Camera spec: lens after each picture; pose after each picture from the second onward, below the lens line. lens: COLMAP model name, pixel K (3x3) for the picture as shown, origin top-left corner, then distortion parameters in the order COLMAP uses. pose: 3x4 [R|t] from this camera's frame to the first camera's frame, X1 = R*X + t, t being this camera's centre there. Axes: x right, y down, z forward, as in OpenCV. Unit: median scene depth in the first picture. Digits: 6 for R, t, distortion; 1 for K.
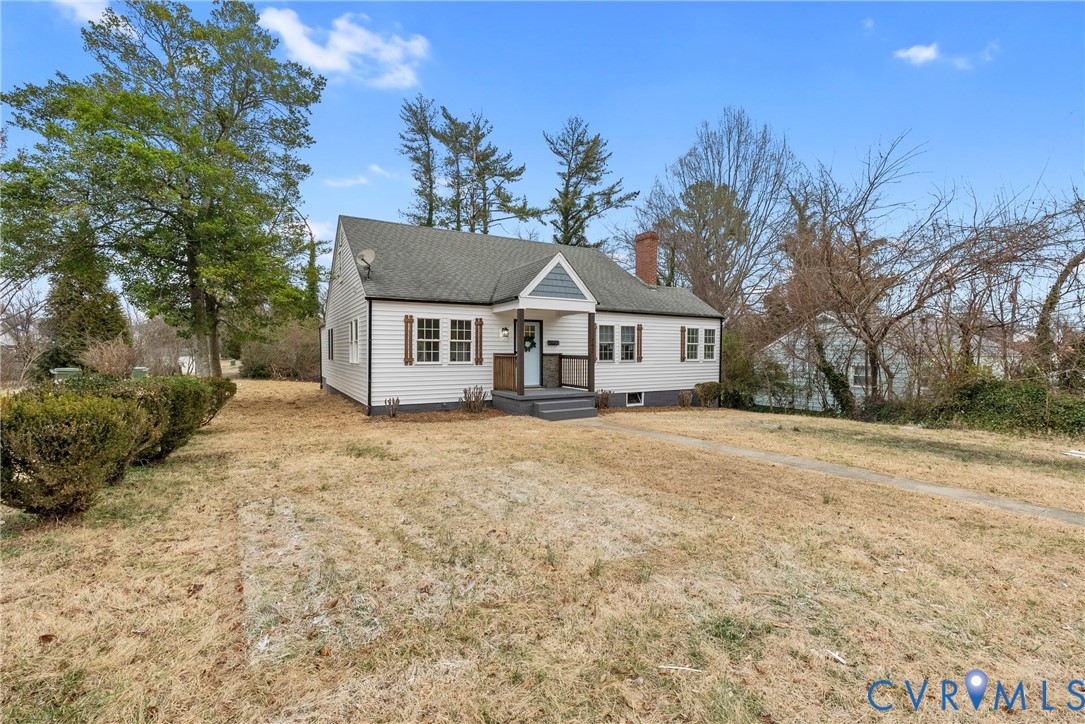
lens RADIAL K [[480.9, 0, 545.6], [0, 480.9, 354.9], [0, 0, 1]] dist [-0.013065, 0.001674]
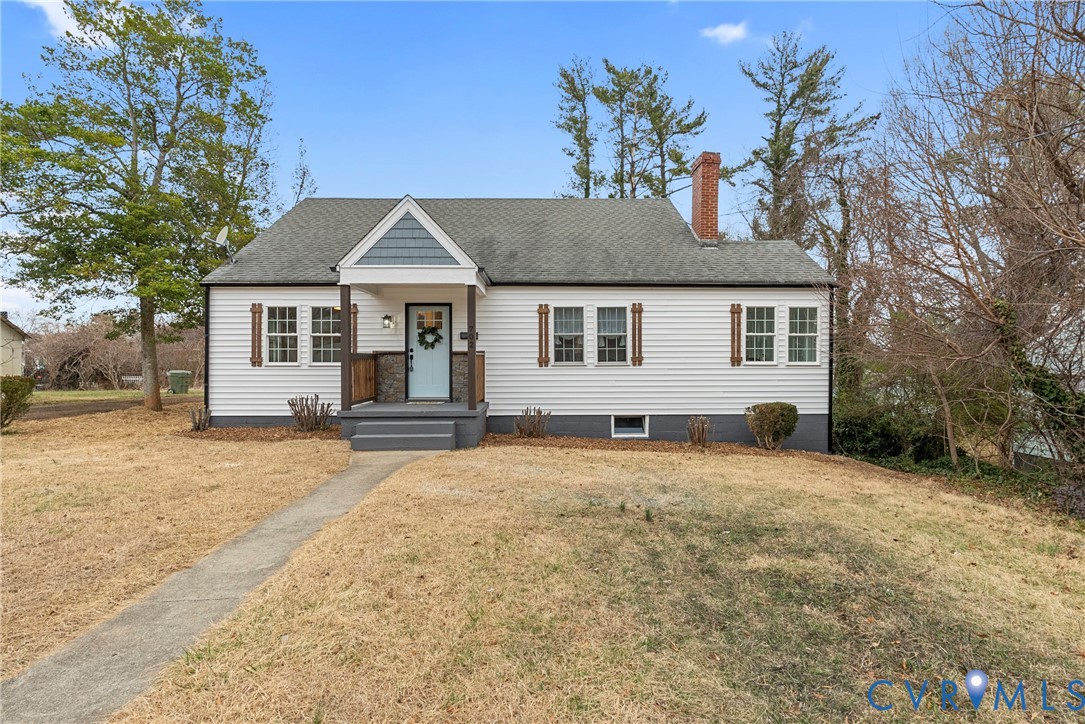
lens RADIAL K [[556.3, 0, 543.7], [0, 556.3, 362.6], [0, 0, 1]] dist [-0.025168, -0.000356]
pose [[0.874358, -0.002924, -0.485273, 0.439188], [0.000042, 0.999982, -0.005949, 0.015729], [0.485281, 0.005181, 0.874343, 0.332765]]
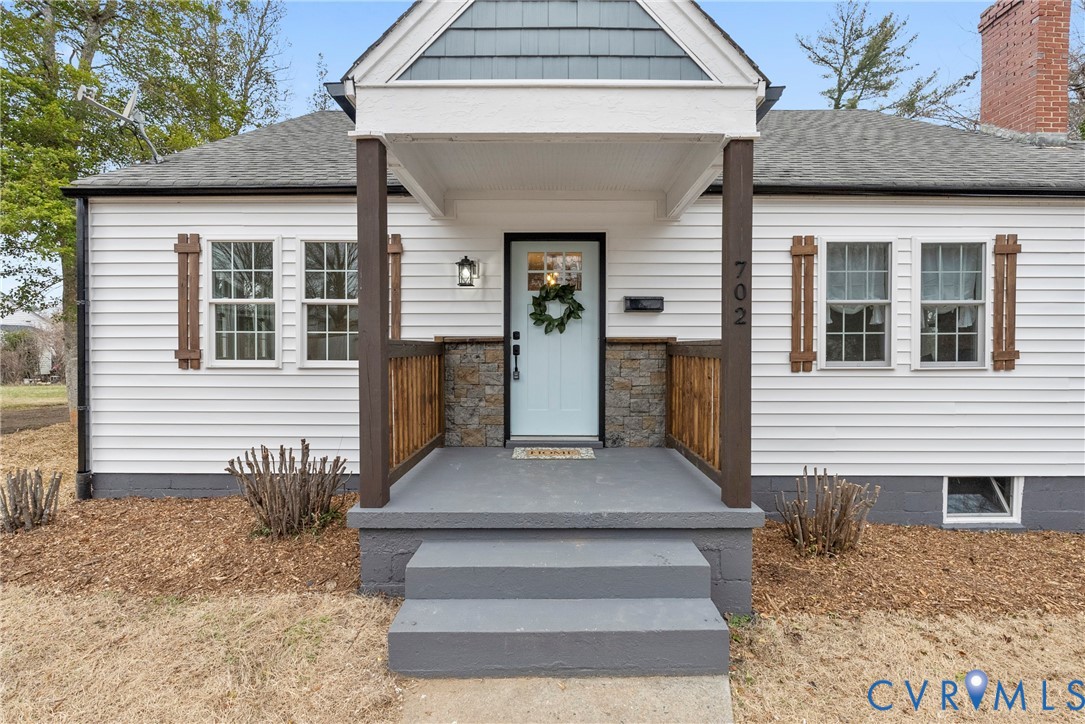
lens RADIAL K [[480.9, 0, 540.5], [0, 480.9, 356.2], [0, 0, 1]] dist [-0.013065, 0.001674]
pose [[0.858634, 0.006361, -0.512549, 0.106772], [-0.004223, 0.999977, 0.005335, 0.006612], [0.512571, -0.002416, 0.858641, 0.631739]]
